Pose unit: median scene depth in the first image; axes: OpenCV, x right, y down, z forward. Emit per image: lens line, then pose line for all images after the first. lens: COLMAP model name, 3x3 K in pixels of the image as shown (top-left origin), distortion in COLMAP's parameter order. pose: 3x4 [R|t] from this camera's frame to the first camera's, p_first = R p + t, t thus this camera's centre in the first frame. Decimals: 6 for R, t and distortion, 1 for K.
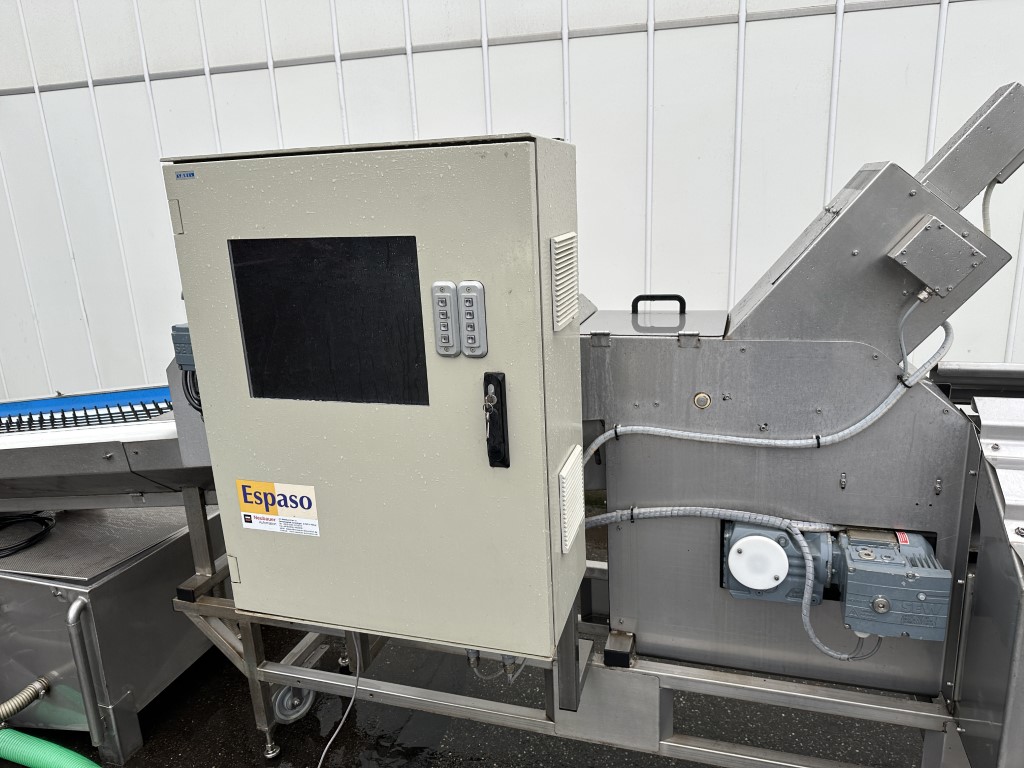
lens RADIAL K [[743.9, 0, 512.0], [0, 743.9, 384.0], [0, 0, 1]] dist [0.003894, 0.000503]
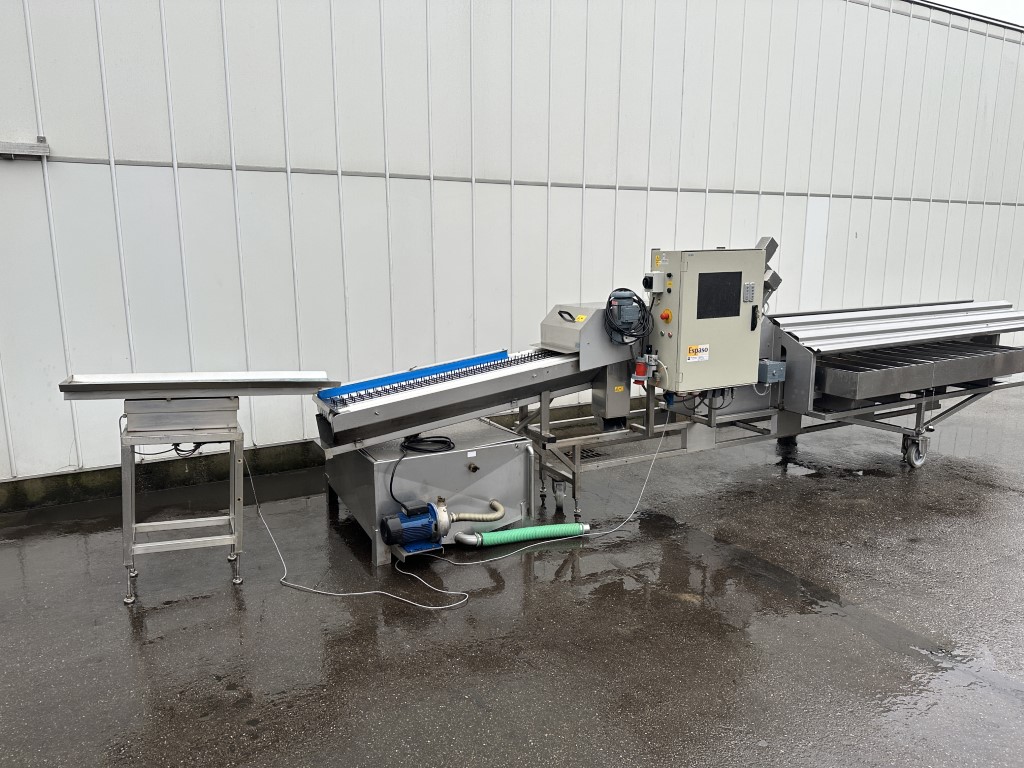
lens RADIAL K [[706.8, 0, 512.0], [0, 706.8, 384.0], [0, 0, 1]] dist [0.006978, 0.003576]
pose [[0.712780, -0.094115, 0.695044, -3.183493], [0.162168, 0.986219, -0.032764, 0.276147], [-0.682382, 0.136067, 0.718220, -0.701144]]
